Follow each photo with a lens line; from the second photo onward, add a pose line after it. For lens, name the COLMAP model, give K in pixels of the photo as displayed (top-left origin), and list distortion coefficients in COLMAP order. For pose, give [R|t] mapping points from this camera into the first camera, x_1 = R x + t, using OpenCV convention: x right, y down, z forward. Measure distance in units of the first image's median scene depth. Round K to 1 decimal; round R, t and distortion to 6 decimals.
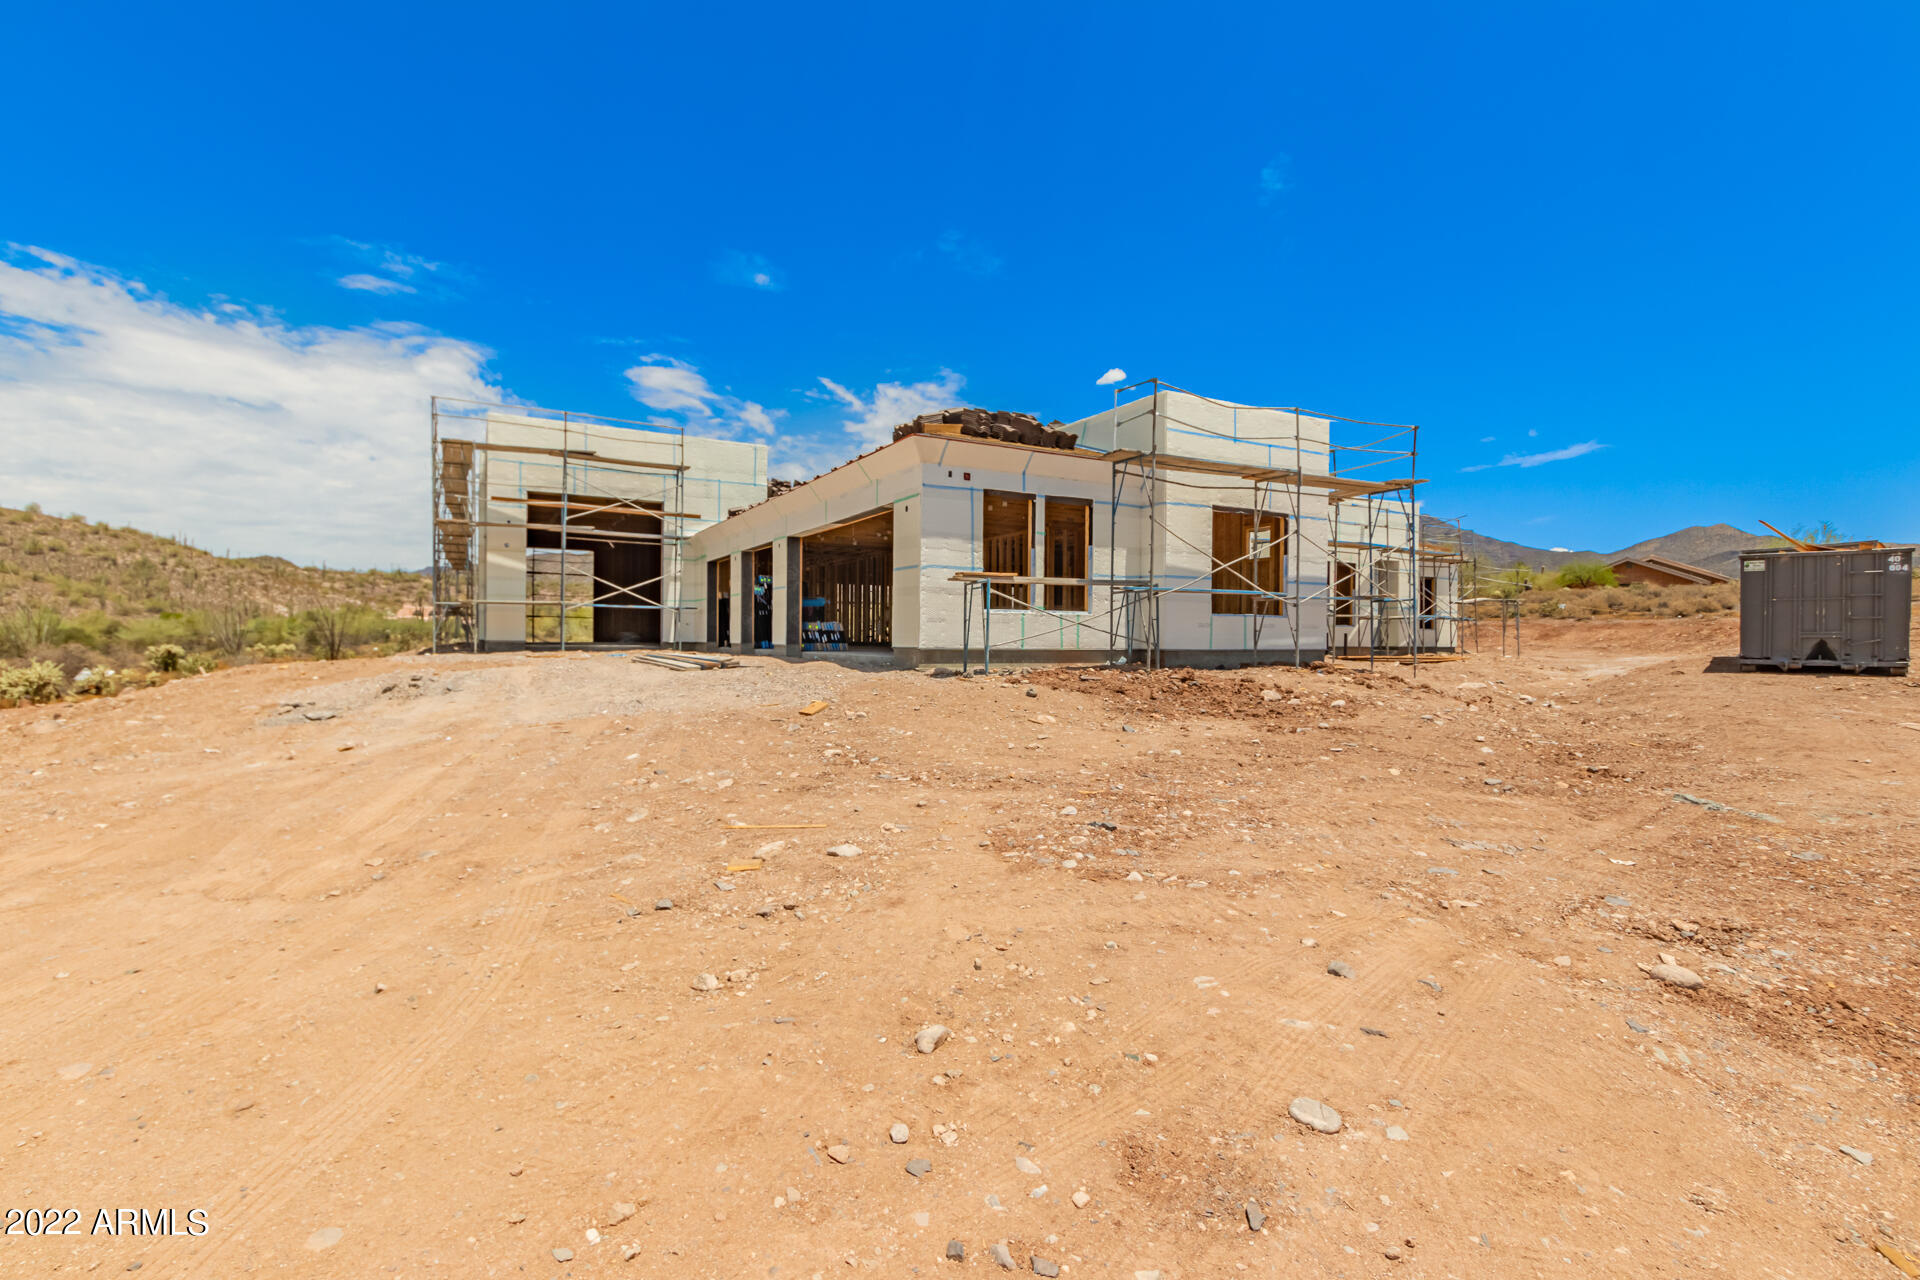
lens RADIAL K [[887.9, 0, 978.0], [0, 887.9, 658.1], [0, 0, 1]] dist [0.001951, -0.005562]
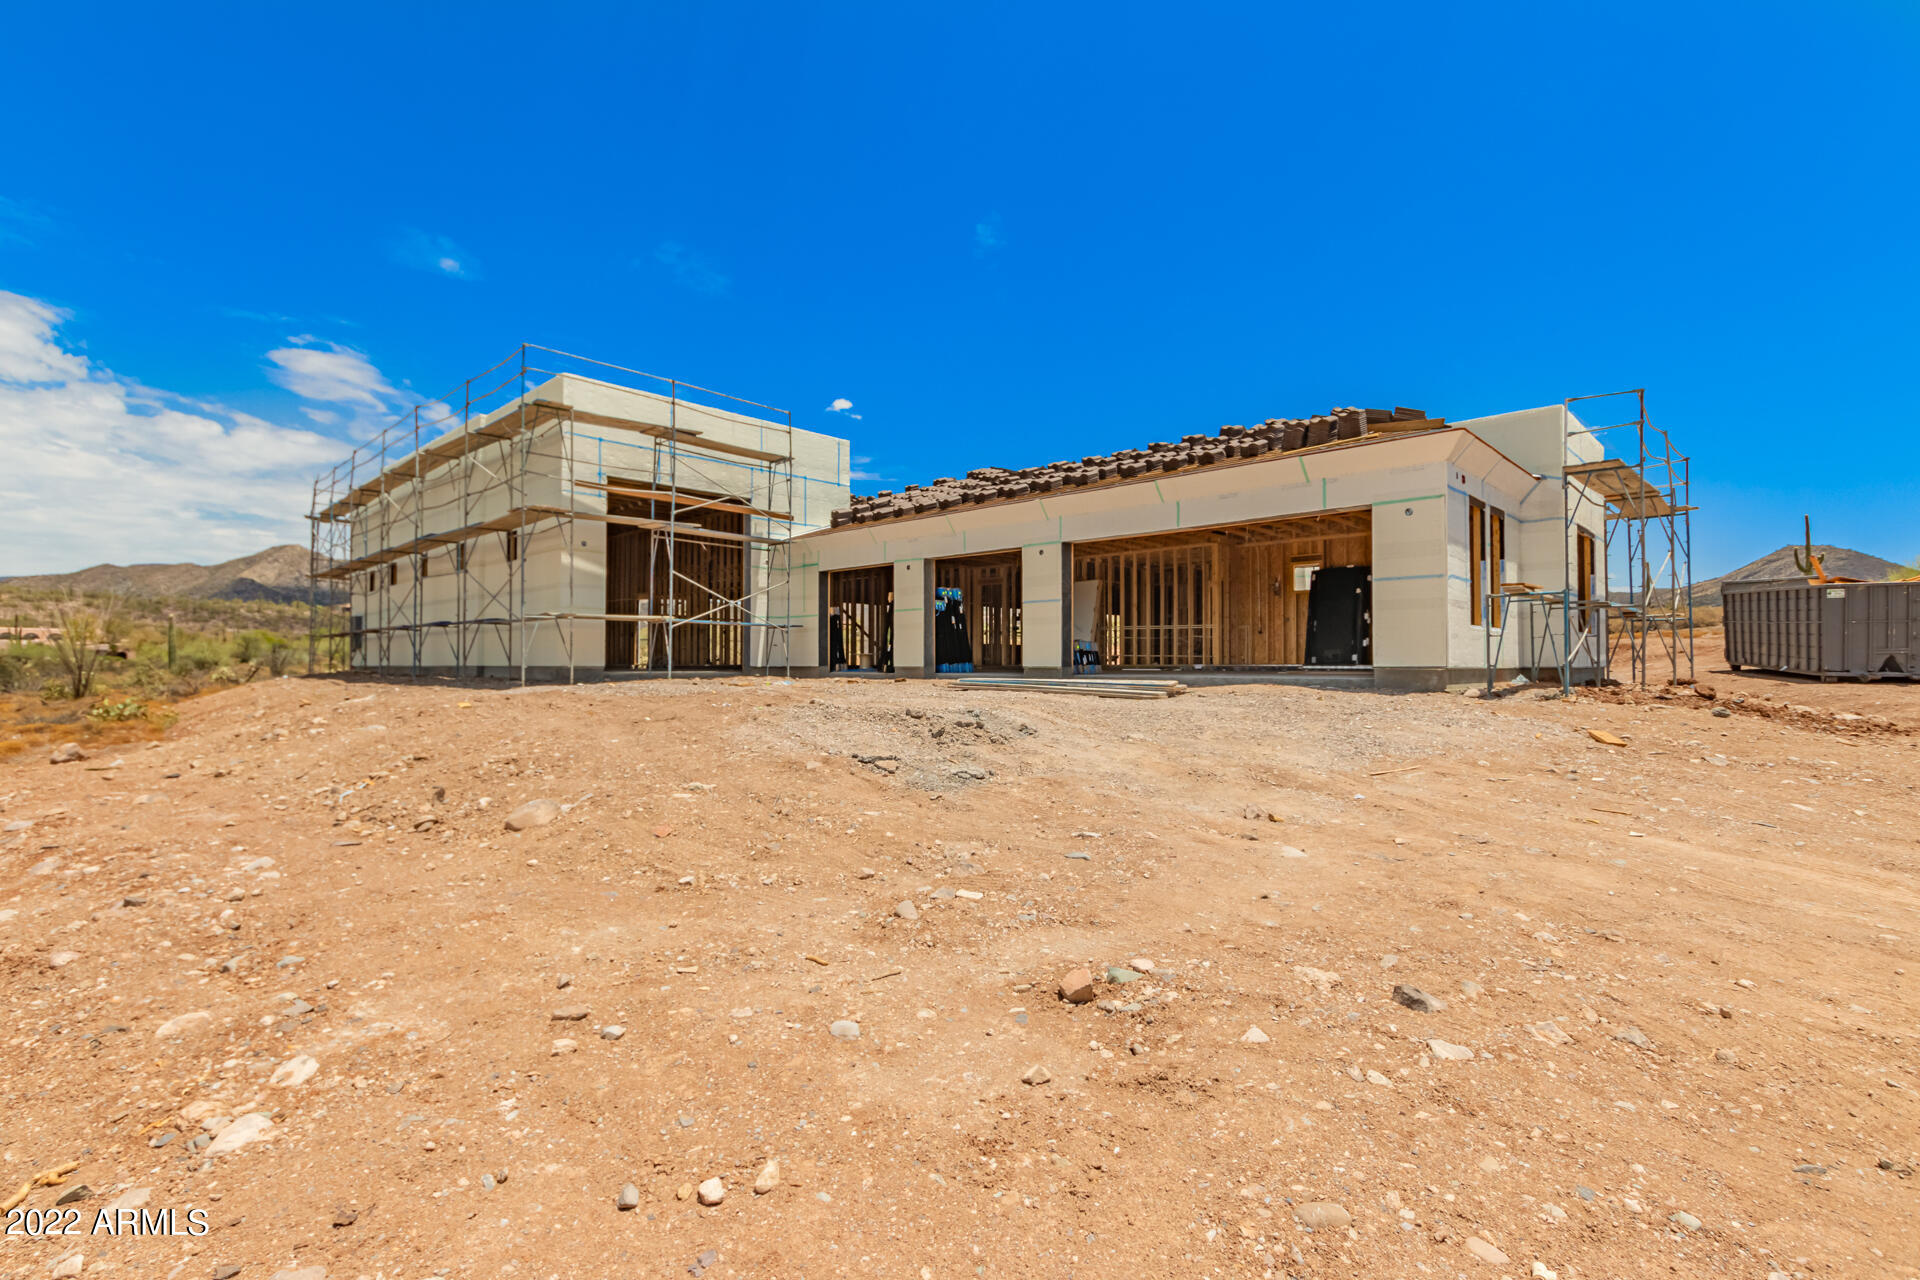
lens RADIAL K [[887.9, 0, 978.0], [0, 887.9, 658.1], [0, 0, 1]] dist [0.001951, -0.005562]
pose [[0.953697, -0.005409, 0.300720, -0.300888], [0.014190, 0.999534, -0.027024, -0.000945], [-0.300434, 0.030040, 0.953329, 0.109847]]
